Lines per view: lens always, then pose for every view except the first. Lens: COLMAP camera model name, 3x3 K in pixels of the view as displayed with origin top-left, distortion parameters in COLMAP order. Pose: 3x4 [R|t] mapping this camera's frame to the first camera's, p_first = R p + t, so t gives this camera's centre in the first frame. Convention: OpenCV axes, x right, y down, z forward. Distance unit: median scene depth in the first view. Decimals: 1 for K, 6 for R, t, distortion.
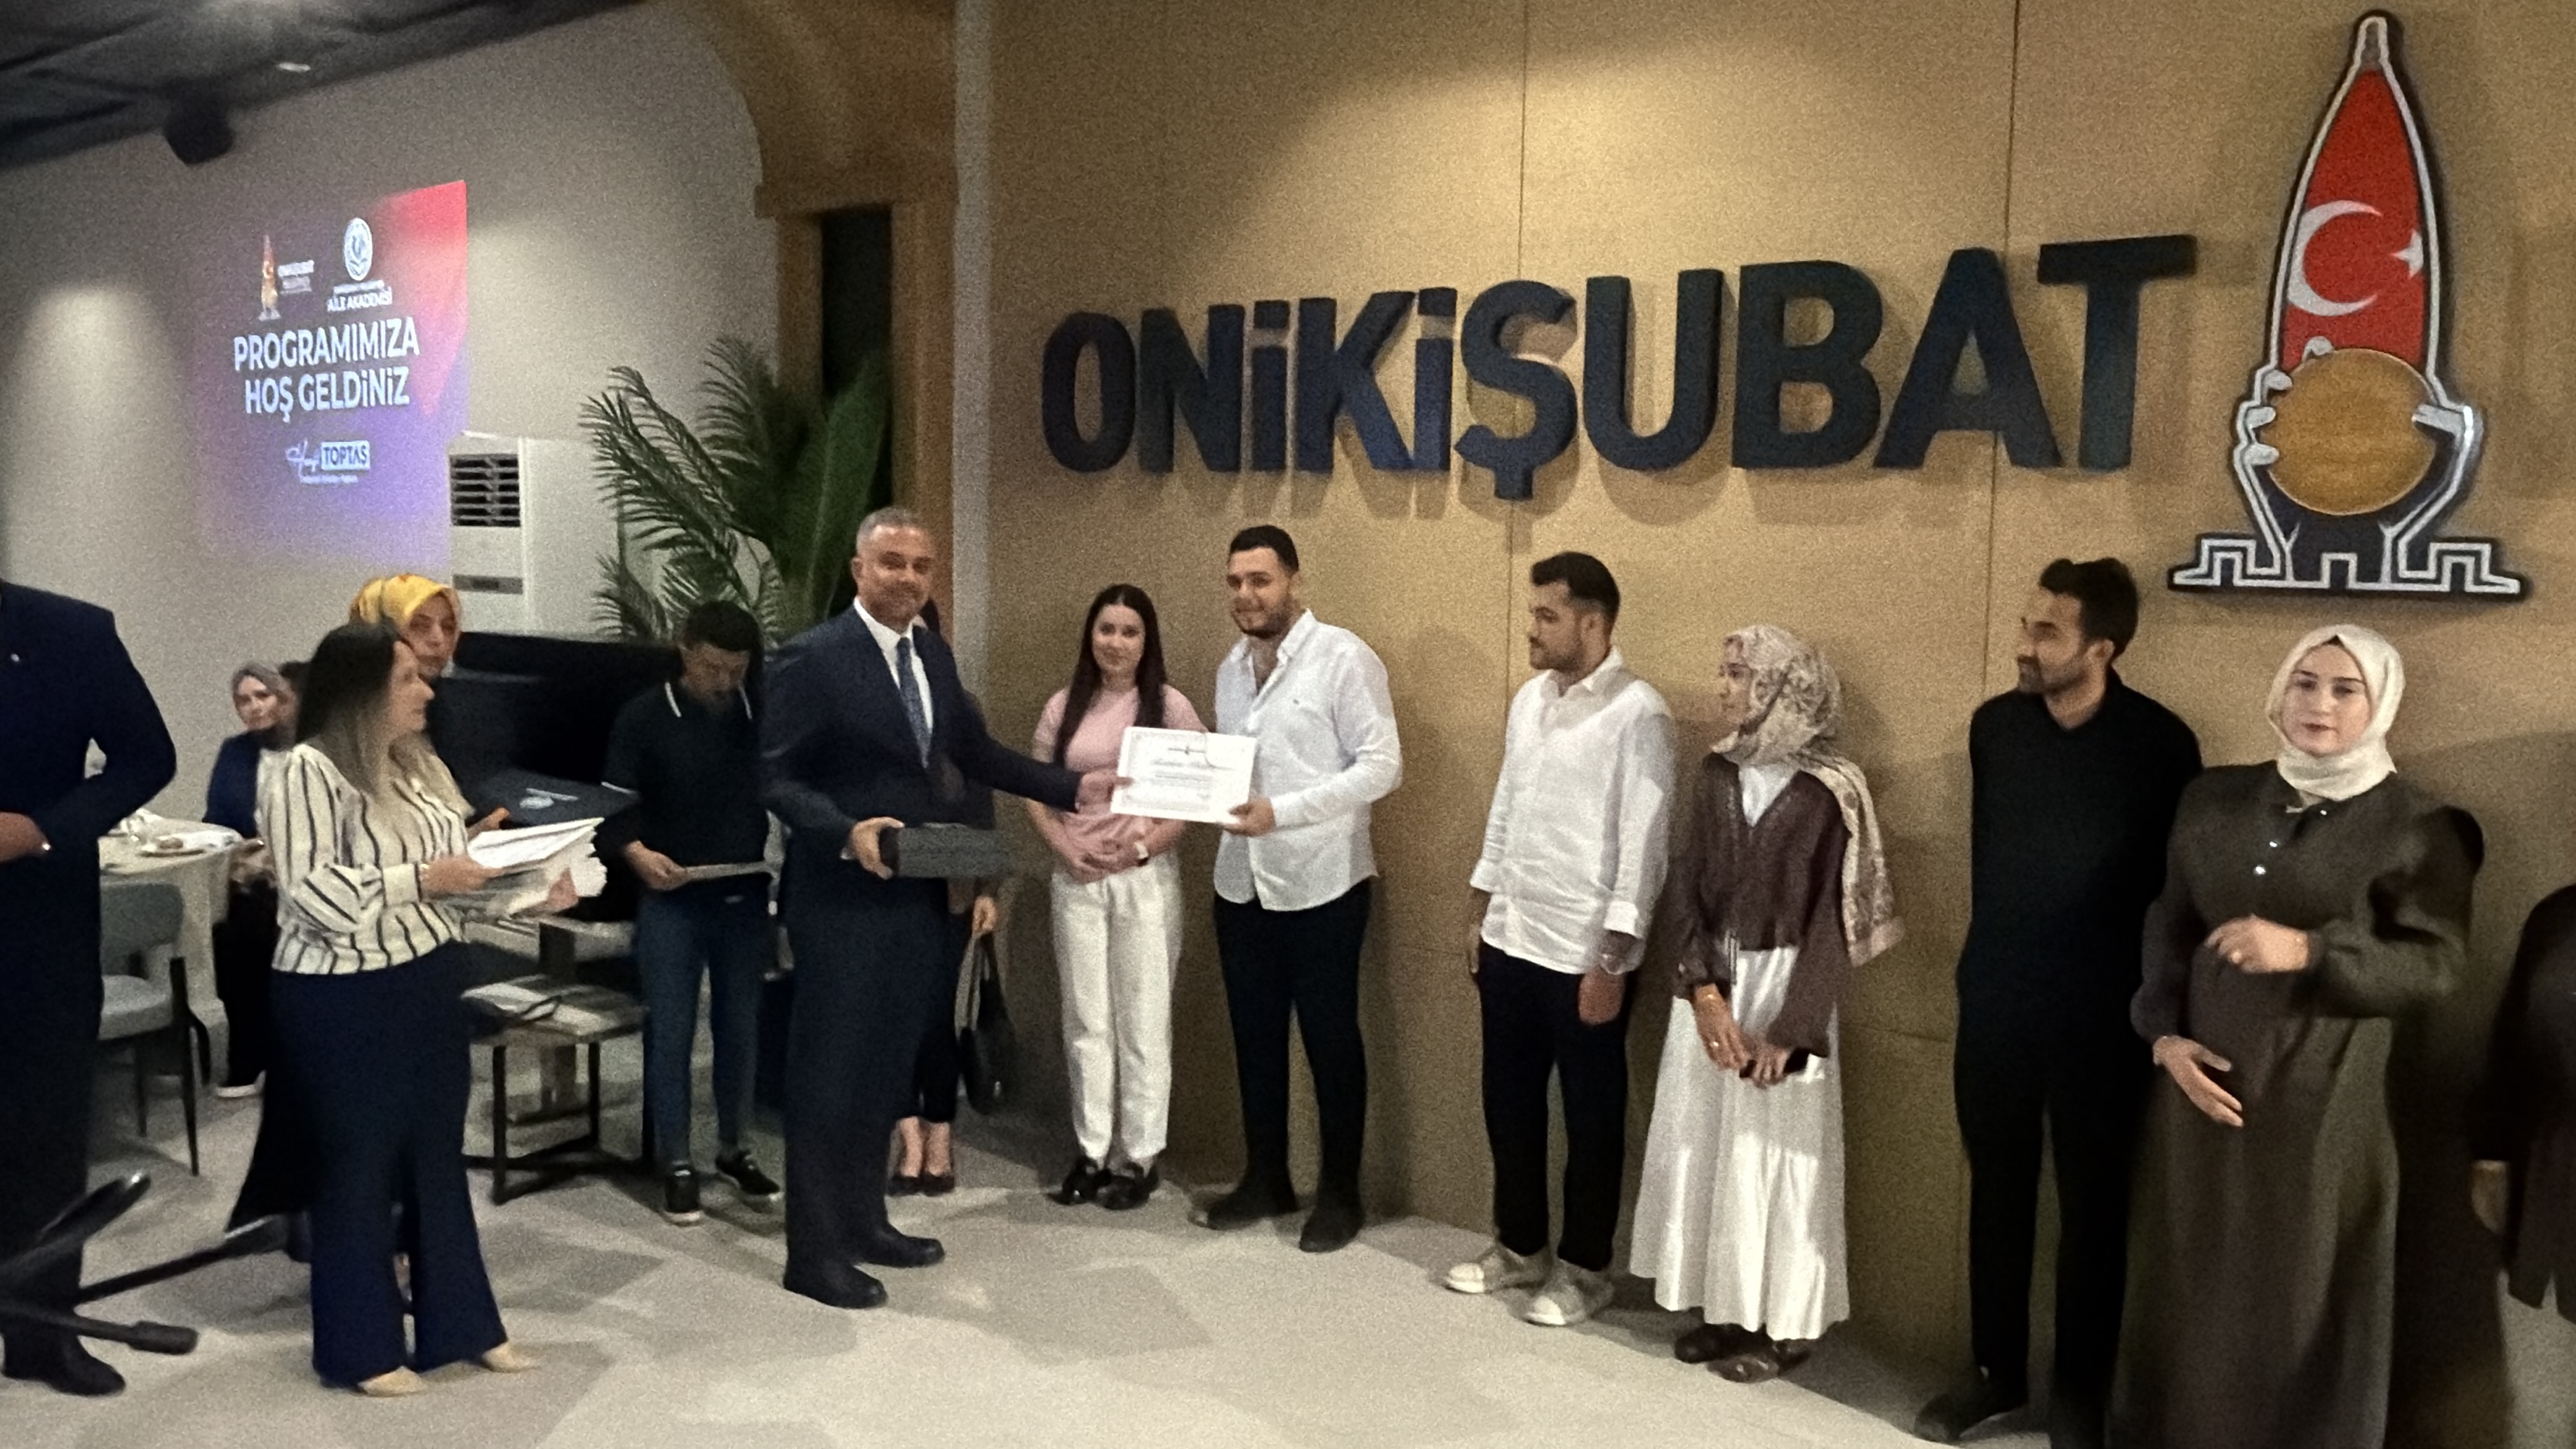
lens RADIAL K [[2150.6, 0, 1265.8], [0, 2150.6, 732.6], [0, 0, 1]] dist [0.019474, -0.031118]
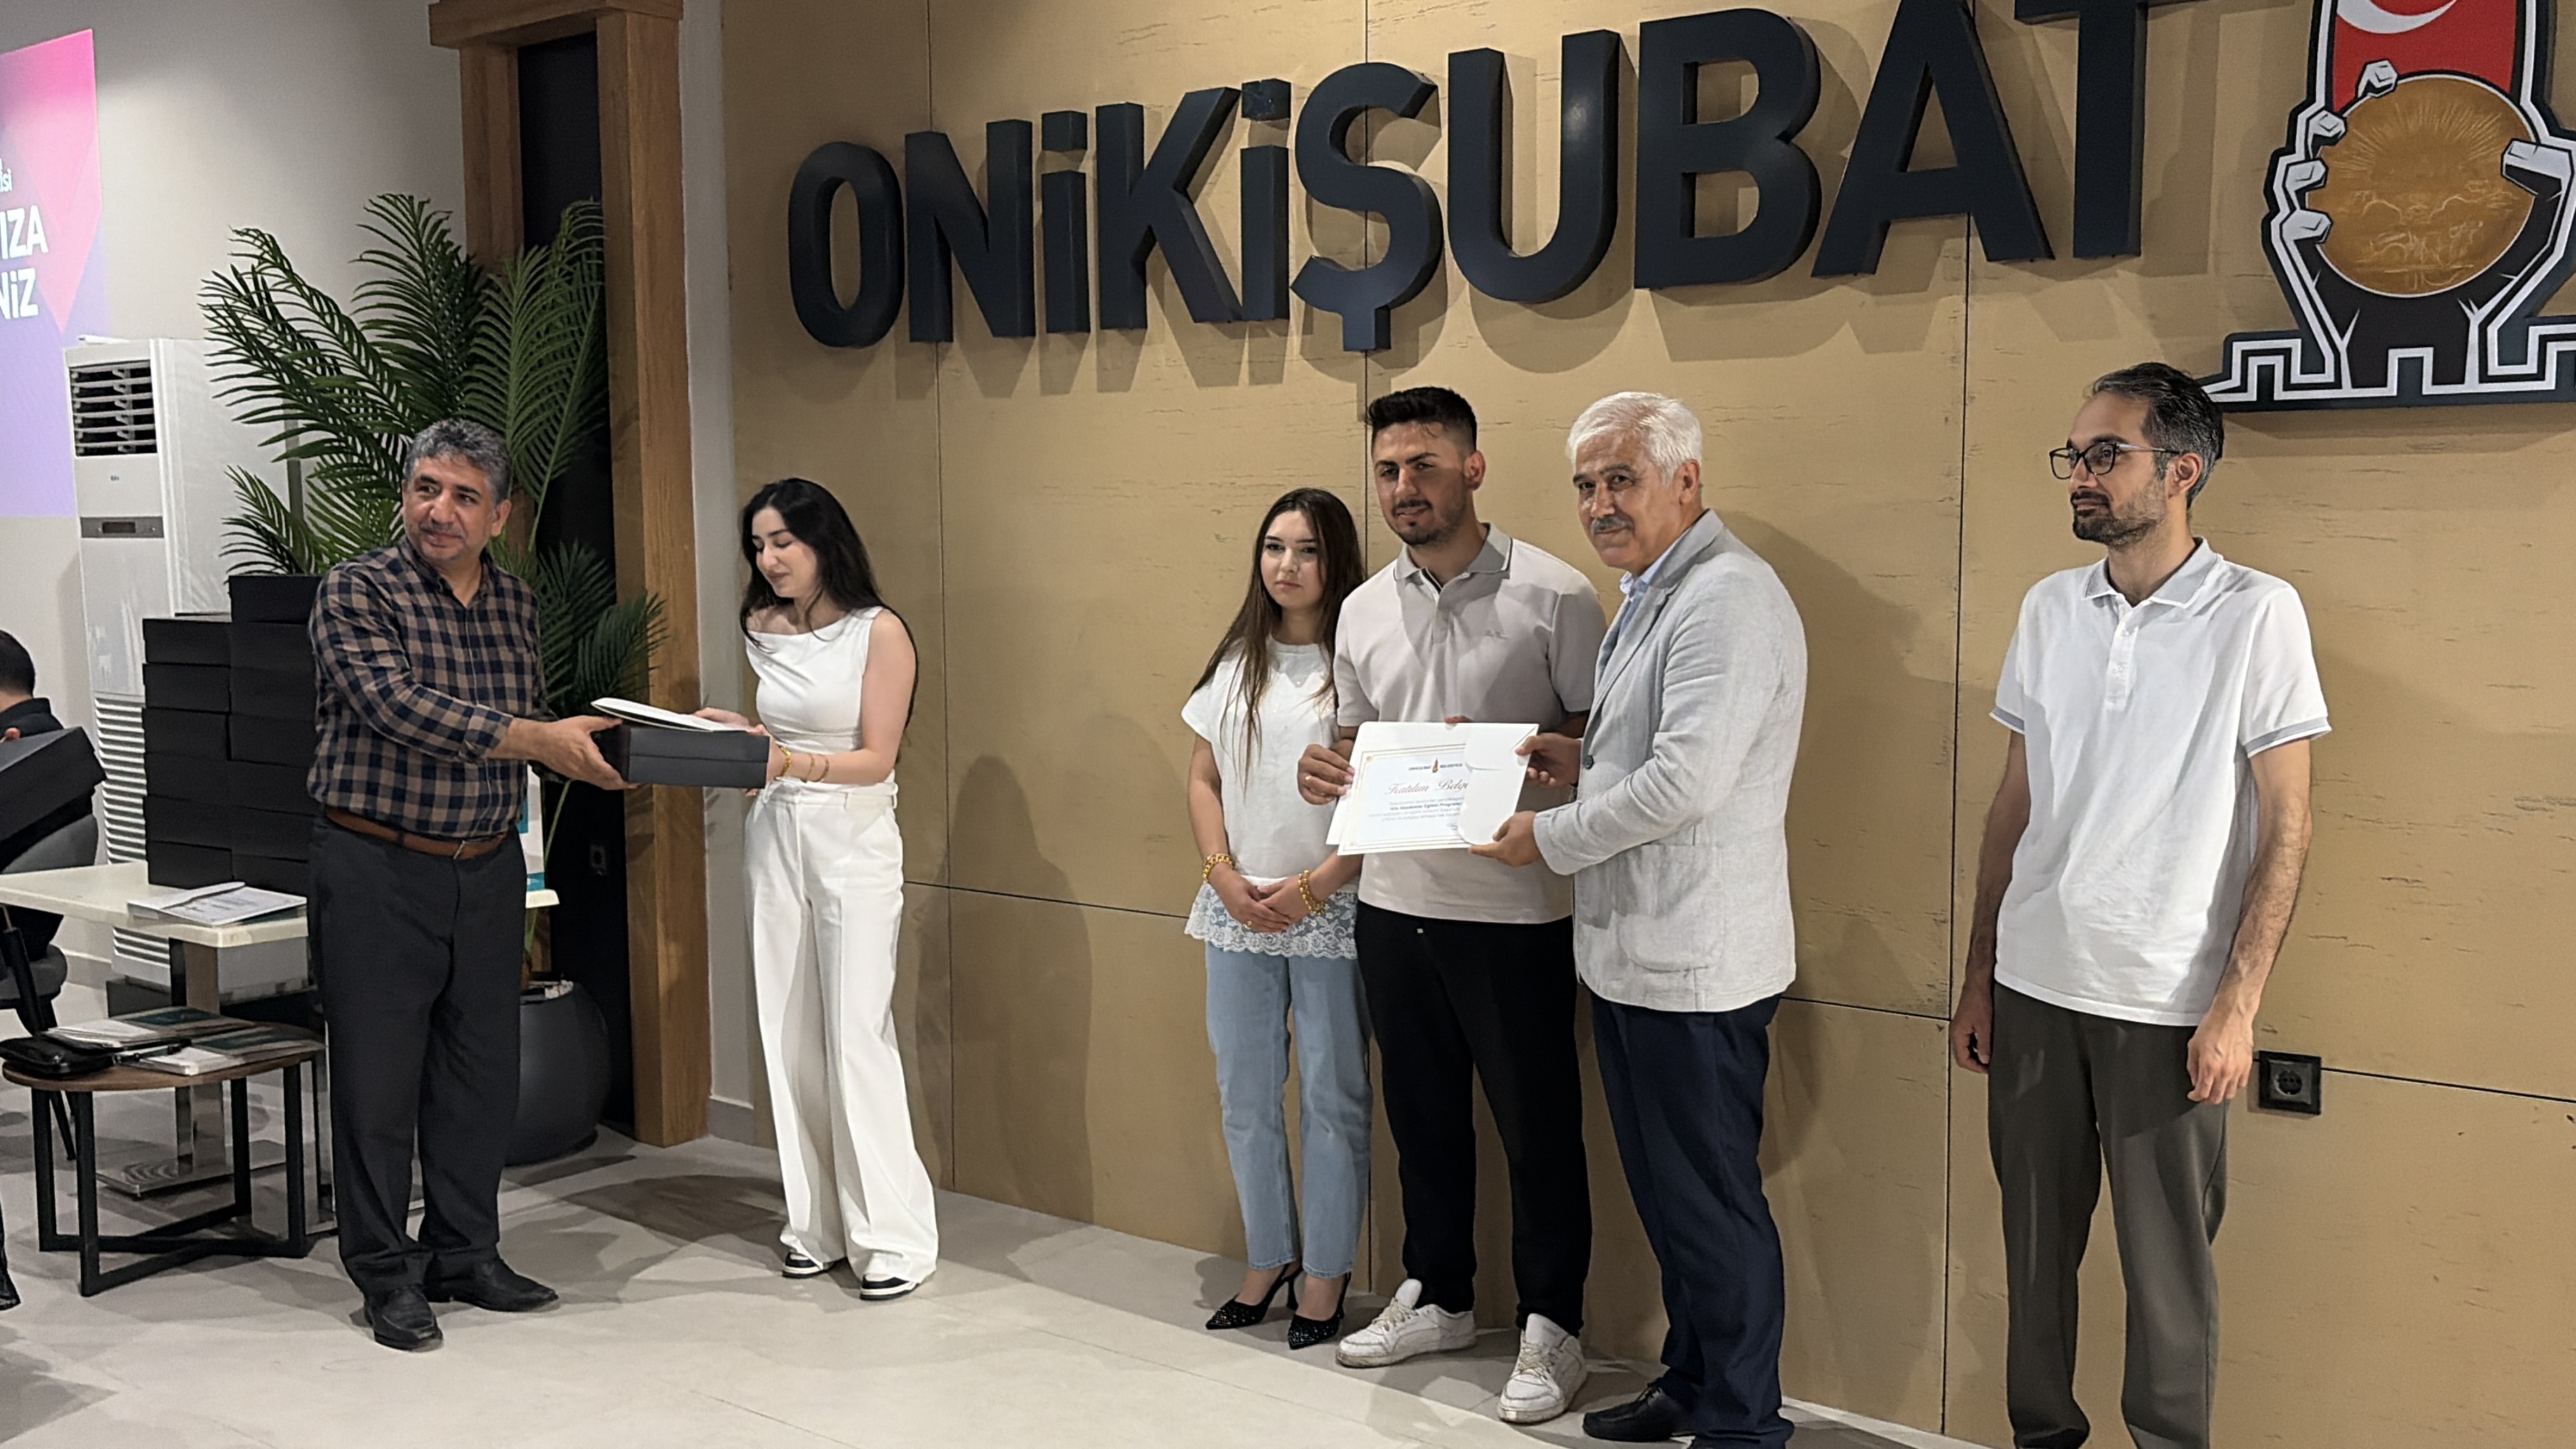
lens RADIAL K [[2397.4, 0, 1327.4], [0, 2397.4, 810.6], [0, 0, 1]] dist [0.014977, 0.000000]
pose [[0.998632, -0.023328, 0.046798, 0.055063], [0.022561, 0.999604, 0.016835, 0.043085], [-0.047172, -0.015756, 0.998763, 0.126968]]
